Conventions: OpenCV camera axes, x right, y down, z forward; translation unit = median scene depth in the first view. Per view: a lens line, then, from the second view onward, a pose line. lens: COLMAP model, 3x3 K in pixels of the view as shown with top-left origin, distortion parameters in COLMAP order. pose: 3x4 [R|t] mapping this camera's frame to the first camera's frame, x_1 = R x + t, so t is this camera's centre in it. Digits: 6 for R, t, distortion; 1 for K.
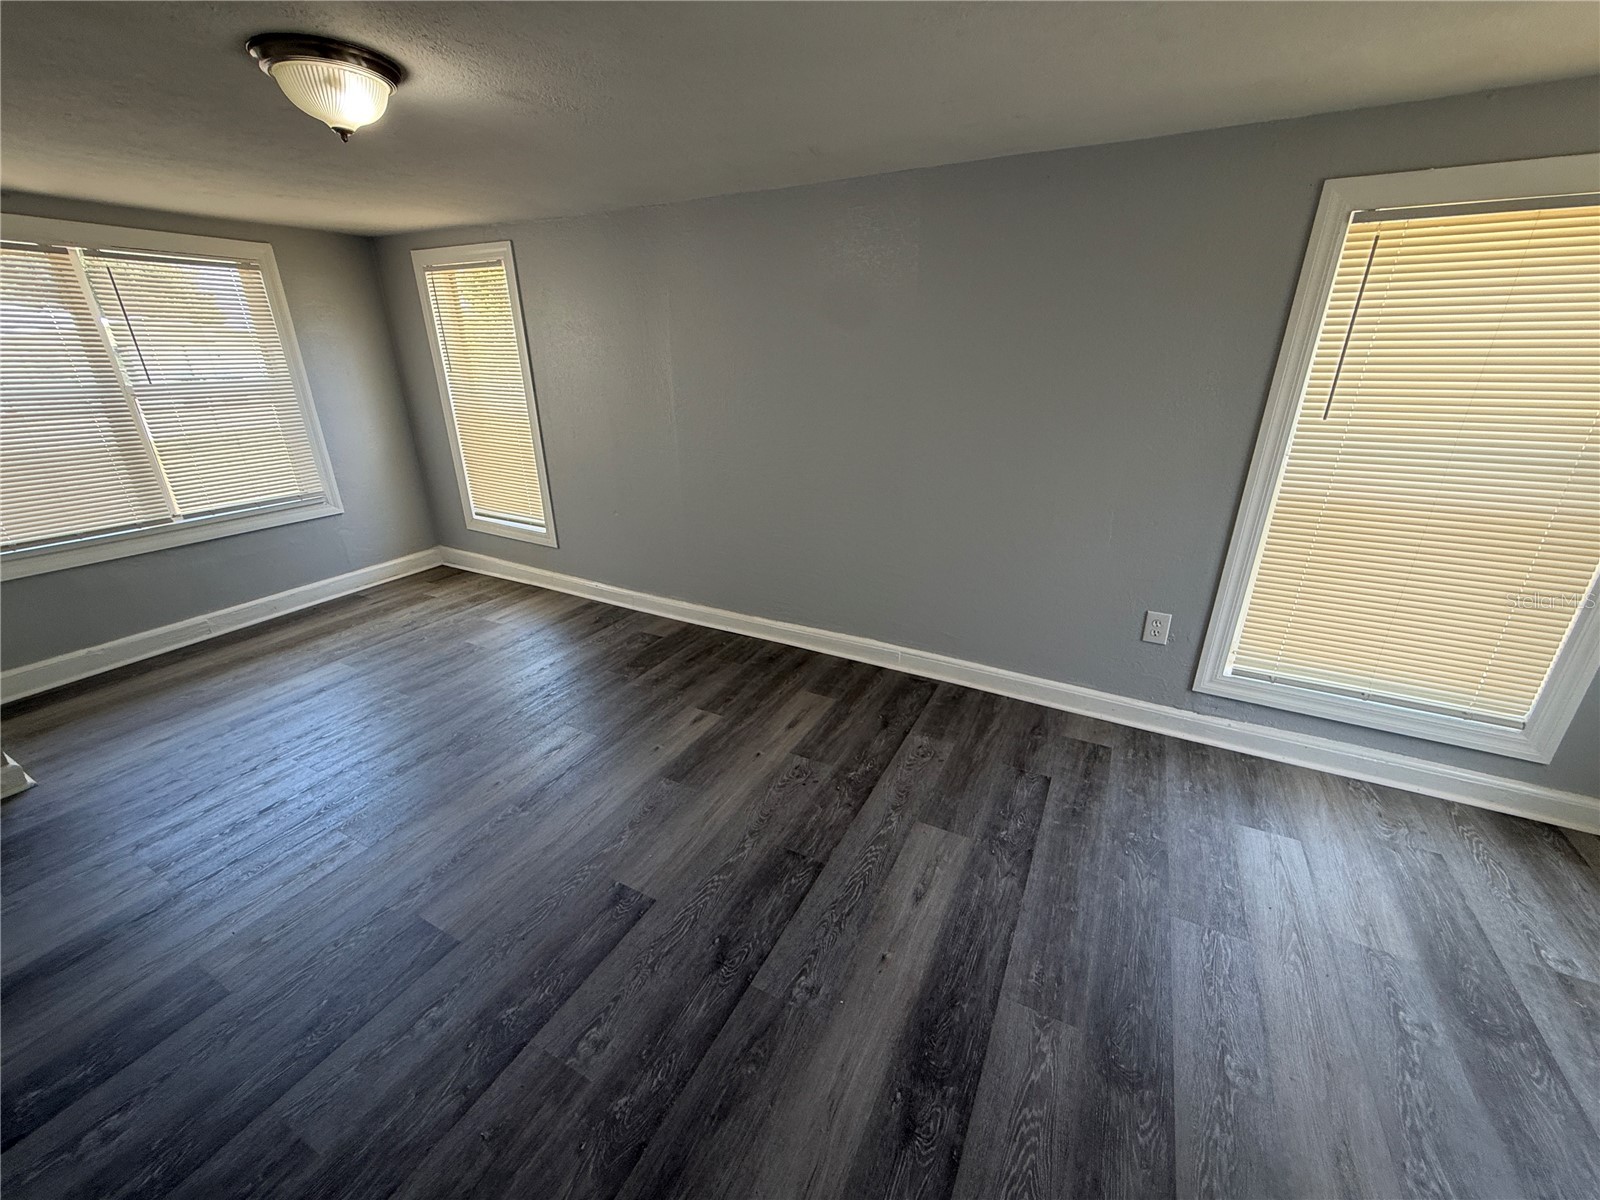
lens RADIAL K [[637.2, 0, 793.7], [0, 637.2, 600.2], [0, 0, 1]] dist [0.004076, -0.000107]
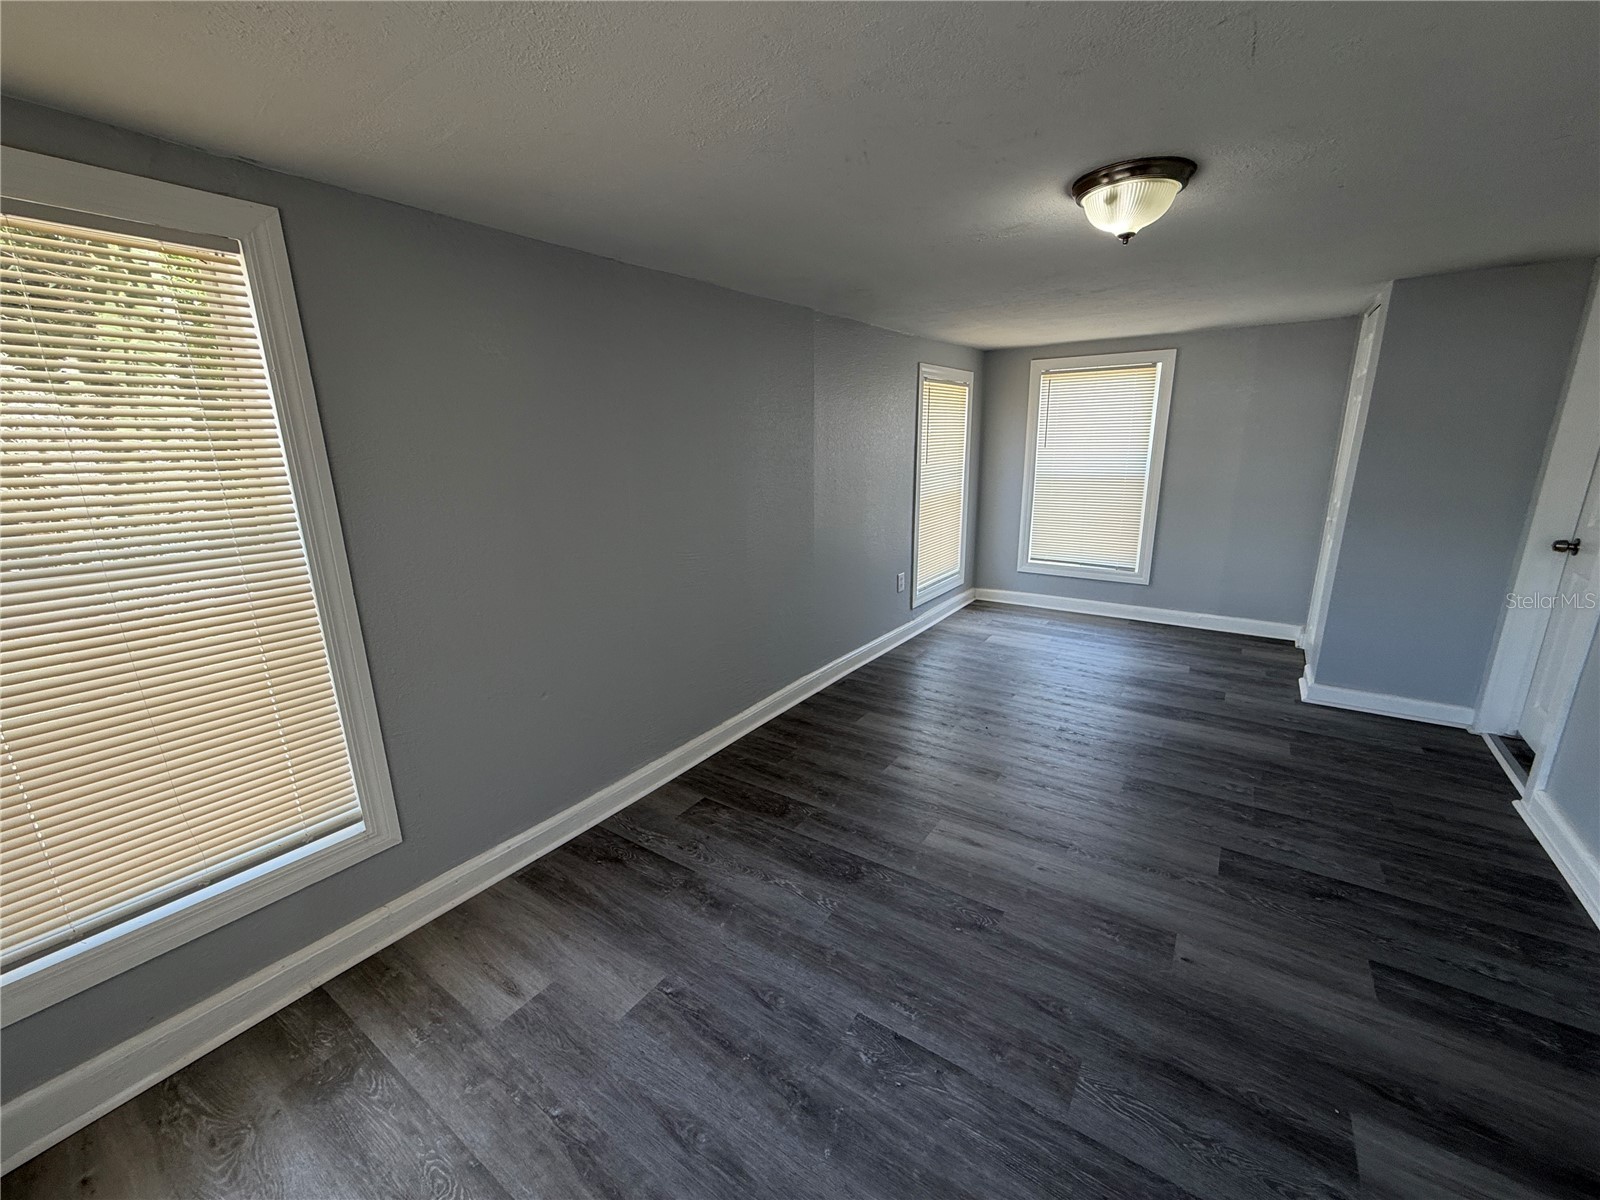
lens RADIAL K [[637.2, 0, 795.6], [0, 637.2, 601.5], [0, 0, 1]] dist [0.004076, -0.000107]
pose [[0.123026, -0.245944, 0.961445, -0.902172], [0.388059, 0.903588, 0.181488, -0.261396], [-0.913386, 0.350770, 0.206606, 0.682698]]
